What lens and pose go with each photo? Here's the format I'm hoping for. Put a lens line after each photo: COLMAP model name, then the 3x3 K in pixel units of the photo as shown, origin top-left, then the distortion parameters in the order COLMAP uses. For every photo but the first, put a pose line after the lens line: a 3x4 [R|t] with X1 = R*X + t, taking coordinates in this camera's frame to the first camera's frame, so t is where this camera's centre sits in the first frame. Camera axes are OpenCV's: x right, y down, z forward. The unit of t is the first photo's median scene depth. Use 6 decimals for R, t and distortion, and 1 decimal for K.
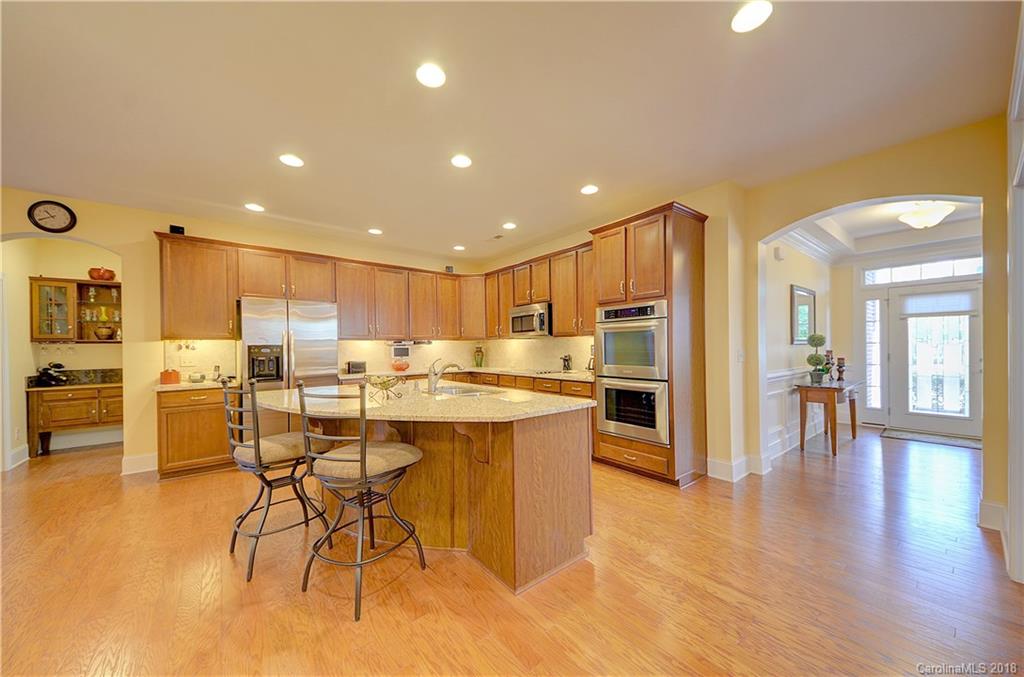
lens RADIAL K [[358.8, 0, 509.9], [0, 358.8, 347.1], [0, 0, 1]] dist [0.054202, -0.019232]
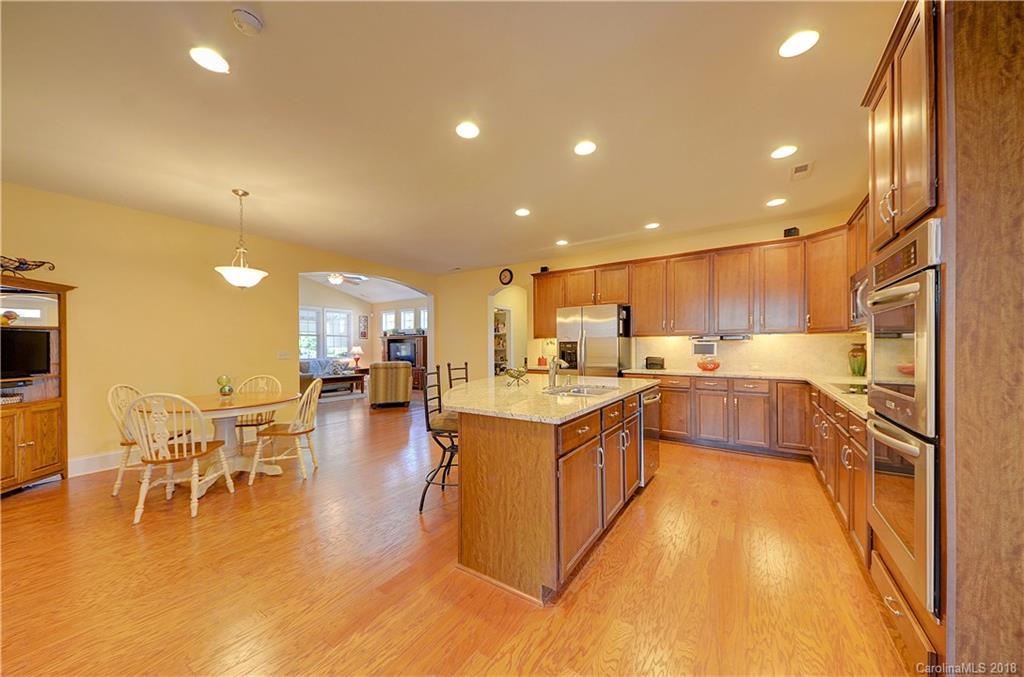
lens RADIAL K [[358.8, 0, 509.9], [0, 358.8, 347.1], [0, 0, 1]] dist [0.054202, -0.019232]
pose [[0.303611, 0.014083, -0.952692, 0.591451], [0.000249, 0.999890, 0.014860, -0.006213], [0.952796, -0.004748, 0.303574, 0.432870]]
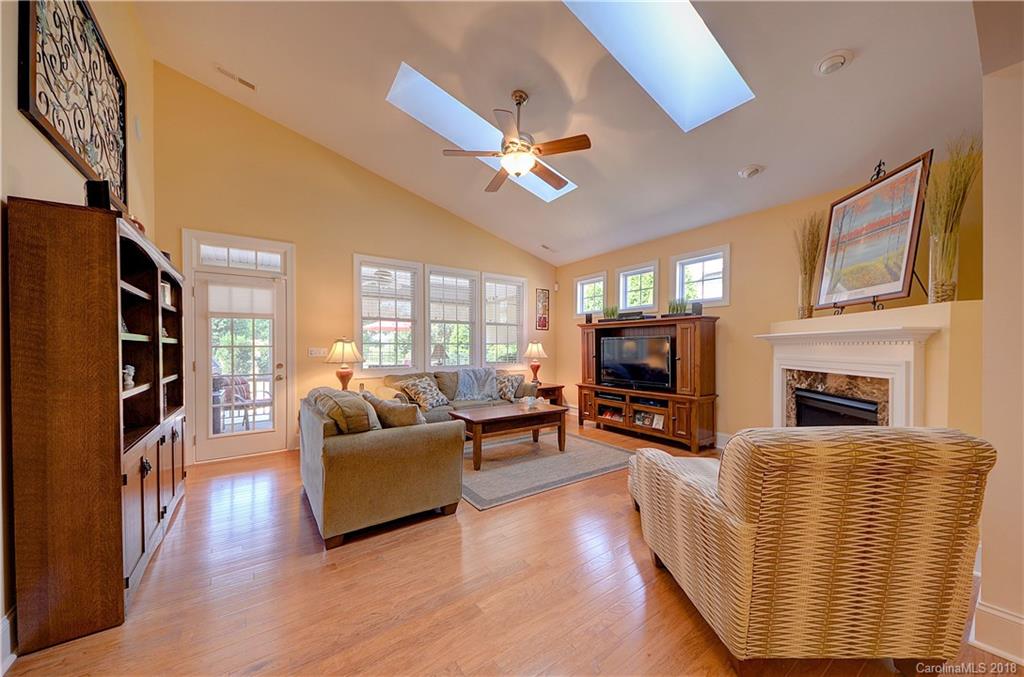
lens RADIAL K [[358.8, 0, 509.9], [0, 358.8, 347.1], [0, 0, 1]] dist [0.054202, -0.019232]
pose [[-0.061621, 0.017284, -0.997950, -1.206111], [-0.000904, 0.999849, 0.017373, 0.022511], [0.998099, 0.001973, -0.061596, 0.095675]]
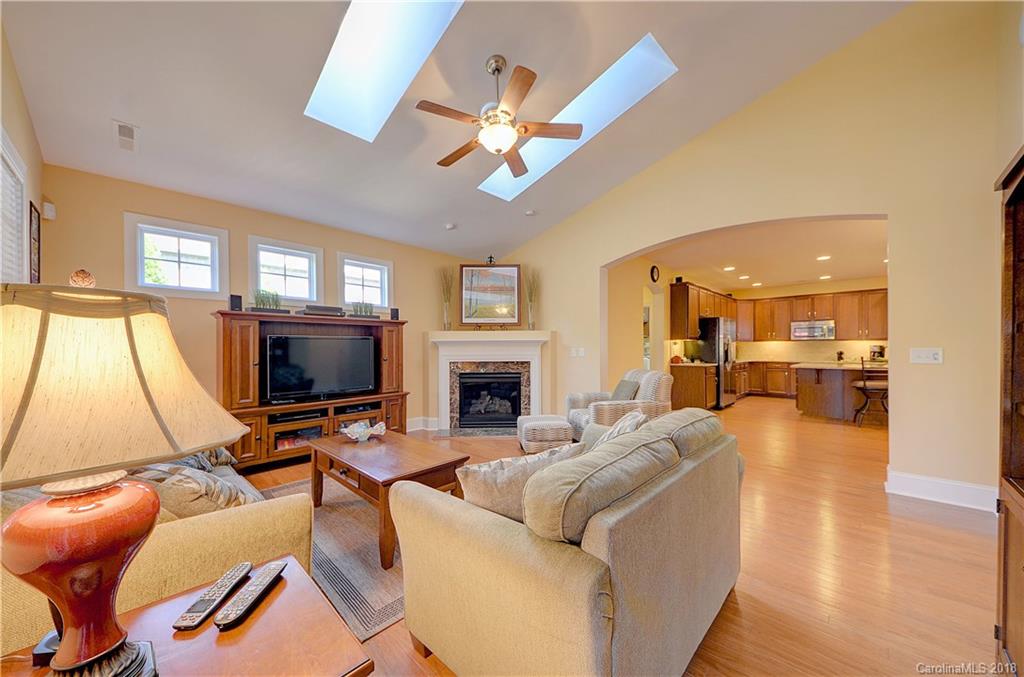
lens RADIAL K [[358.8, 0, 509.9], [0, 358.8, 347.1], [0, 0, 1]] dist [0.054202, -0.019232]
pose [[0.992257, 0.011320, 0.123686, -2.210635], [-0.010930, 0.999933, -0.003826, 0.039140], [-0.123721, 0.002444, 0.992314, -0.757510]]
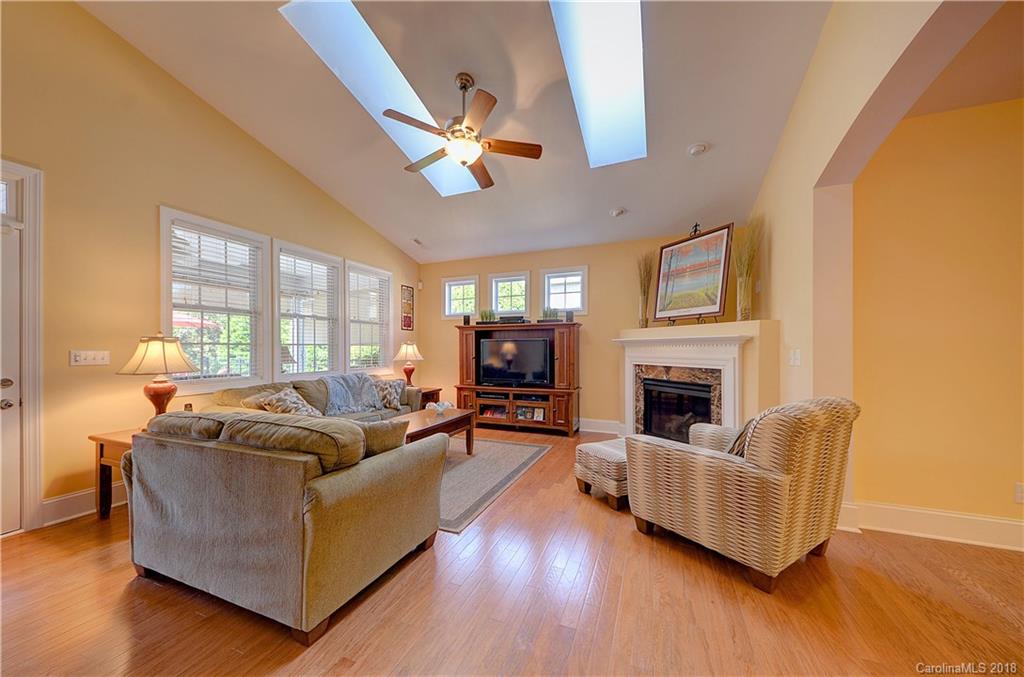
lens RADIAL K [[358.8, 0, 509.9], [0, 358.8, 347.1], [0, 0, 1]] dist [0.054202, -0.019232]
pose [[0.482639, 0.012963, -0.875723, -1.322928], [-0.008349, 0.999913, 0.010200, 0.025520], [0.875780, 0.002389, 0.482705, -0.261948]]
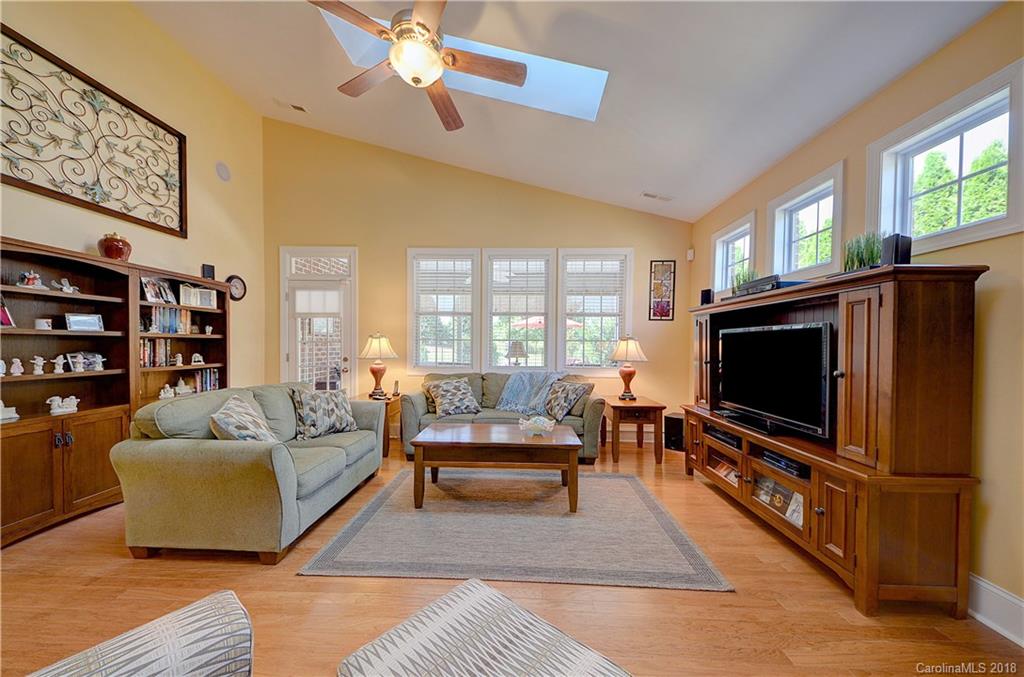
lens RADIAL K [[358.8, 0, 509.9], [0, 358.8, 347.1], [0, 0, 1]] dist [0.054202, -0.019232]
pose [[-0.652025, 0.017300, -0.758000, -1.765122], [0.000546, 0.999750, 0.022348, 0.031501], [0.758198, 0.014158, -0.651871, 0.586861]]
